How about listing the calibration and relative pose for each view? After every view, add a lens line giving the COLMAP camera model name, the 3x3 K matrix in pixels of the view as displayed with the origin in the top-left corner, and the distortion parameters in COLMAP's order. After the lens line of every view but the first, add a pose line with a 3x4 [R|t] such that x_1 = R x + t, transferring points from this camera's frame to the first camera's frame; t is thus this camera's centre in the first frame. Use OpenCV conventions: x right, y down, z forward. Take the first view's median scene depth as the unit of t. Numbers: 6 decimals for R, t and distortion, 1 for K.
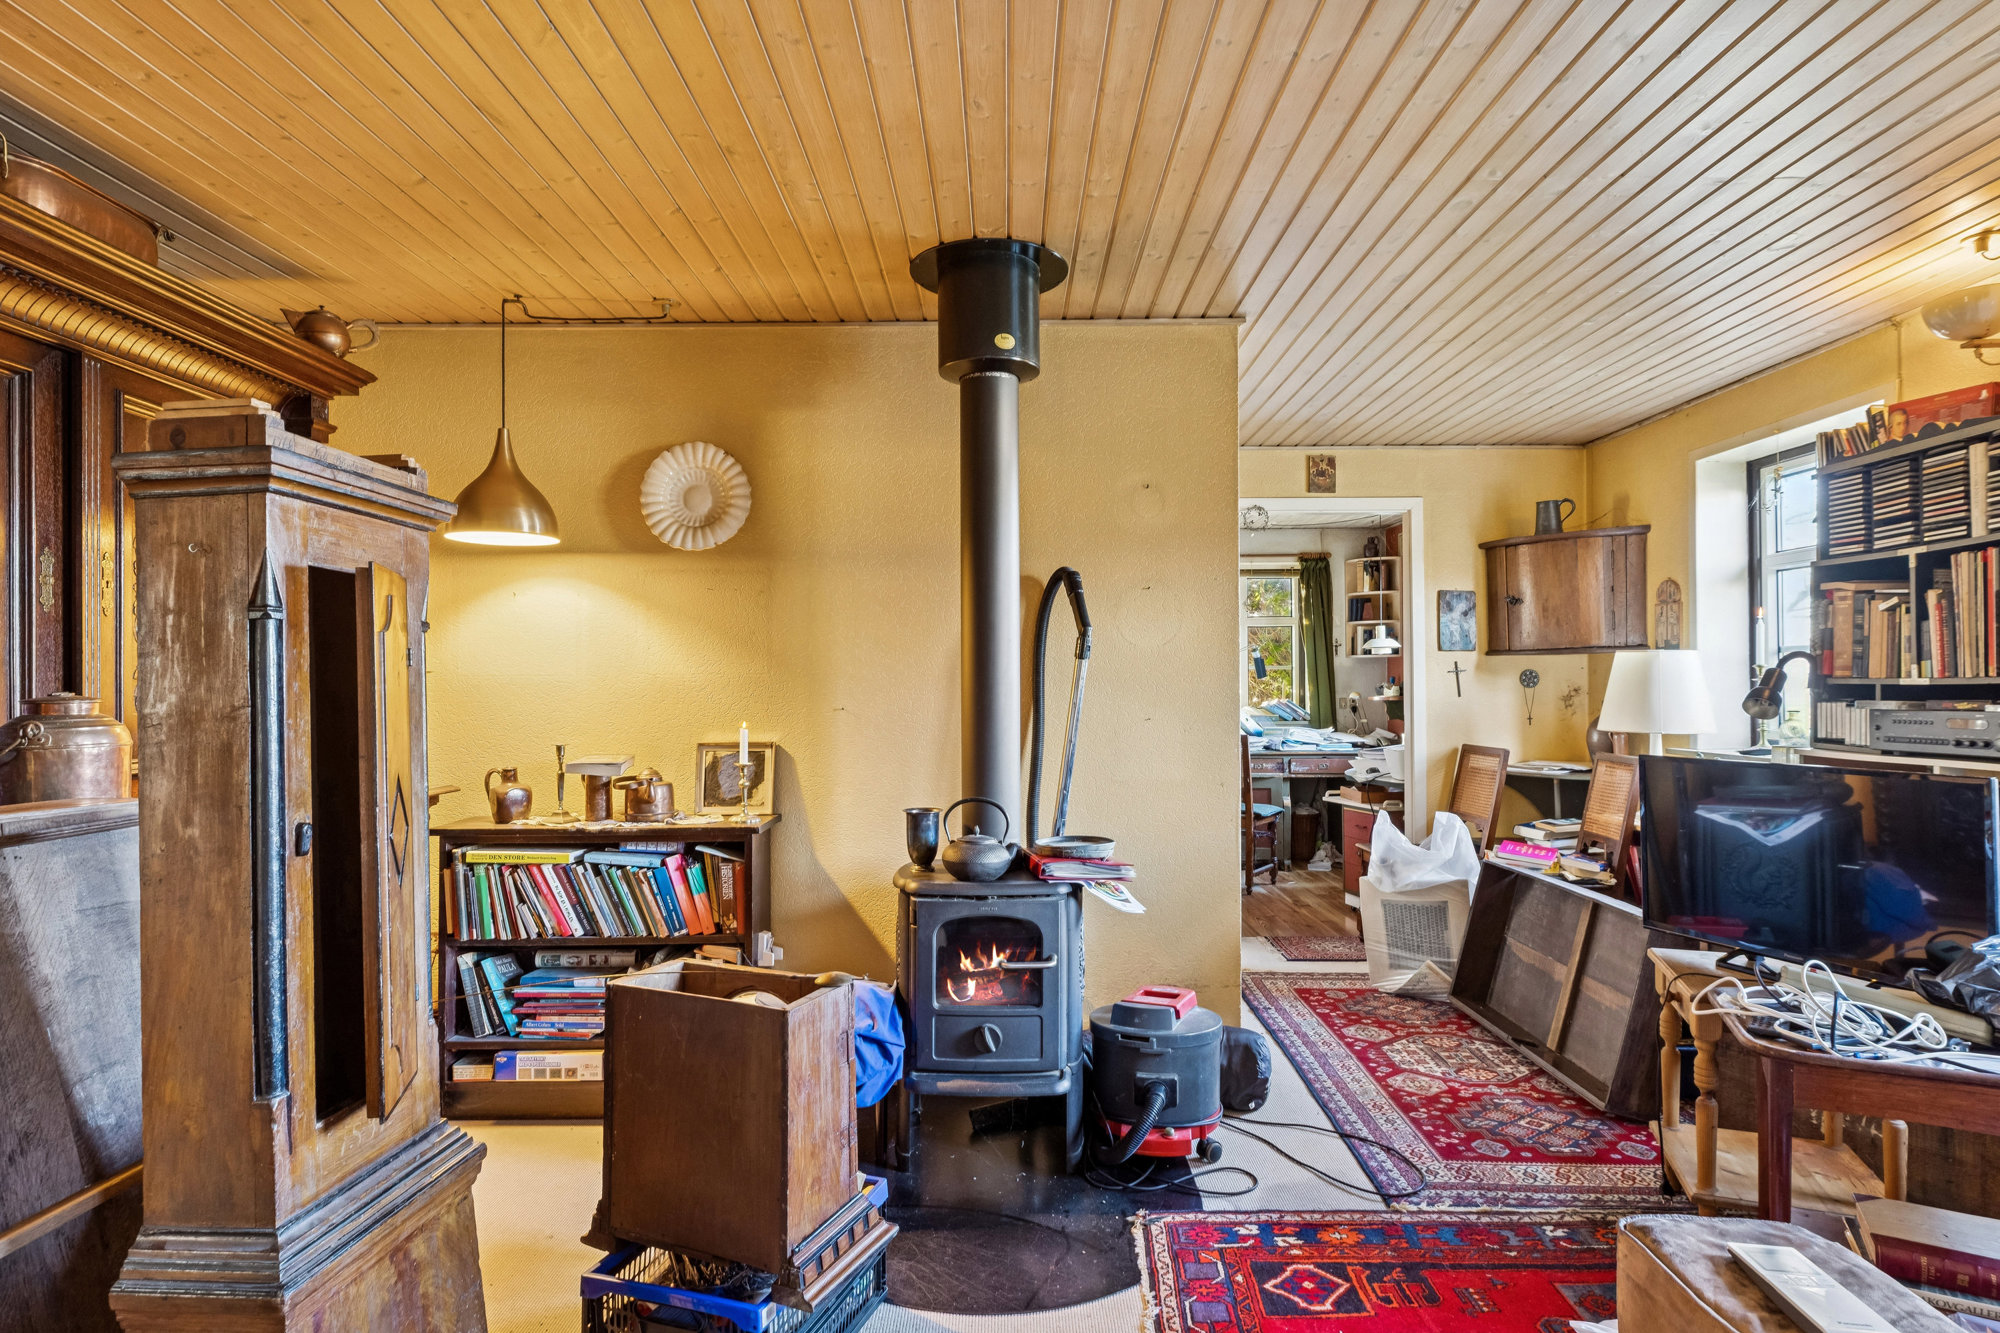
lens RADIAL K [[1040.9, 0, 992.8], [0, 1040.9, 669.9], [0, 0, 1]] dist [-0.023237, -0.001115]
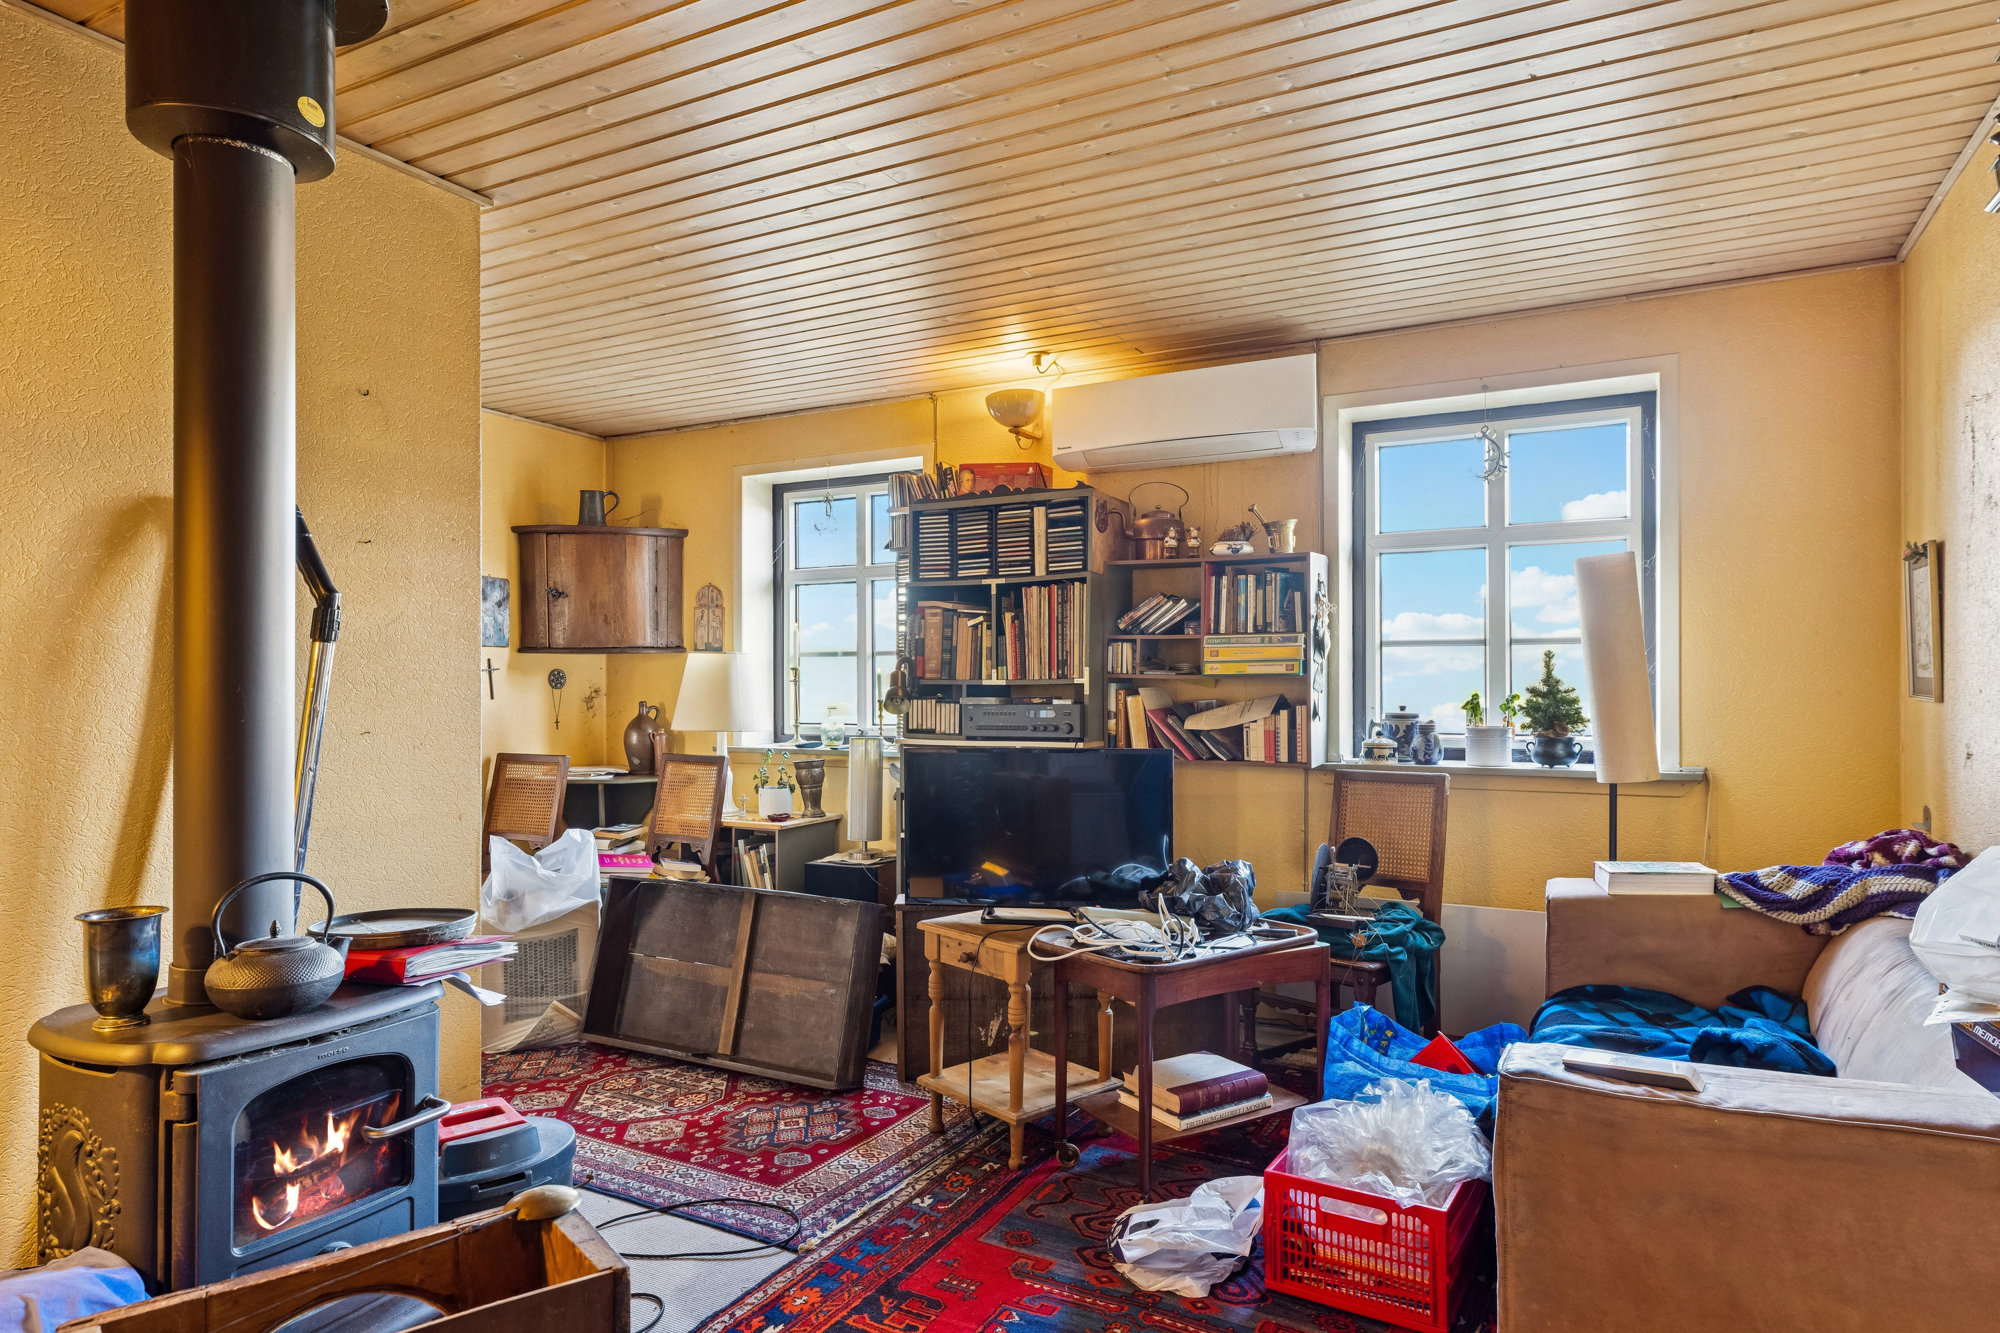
lens RADIAL K [[1139.7, 0, 1007.9], [0, 1139.7, 676.8], [0, 0, 1]] dist [-0.029165, -0.001274]
pose [[0.441724, 0.009264, 0.897103, -0.352981], [-0.012922, 0.999909, -0.003963, 0.008943], [-0.897058, -0.009841, 0.441804, 0.314715]]
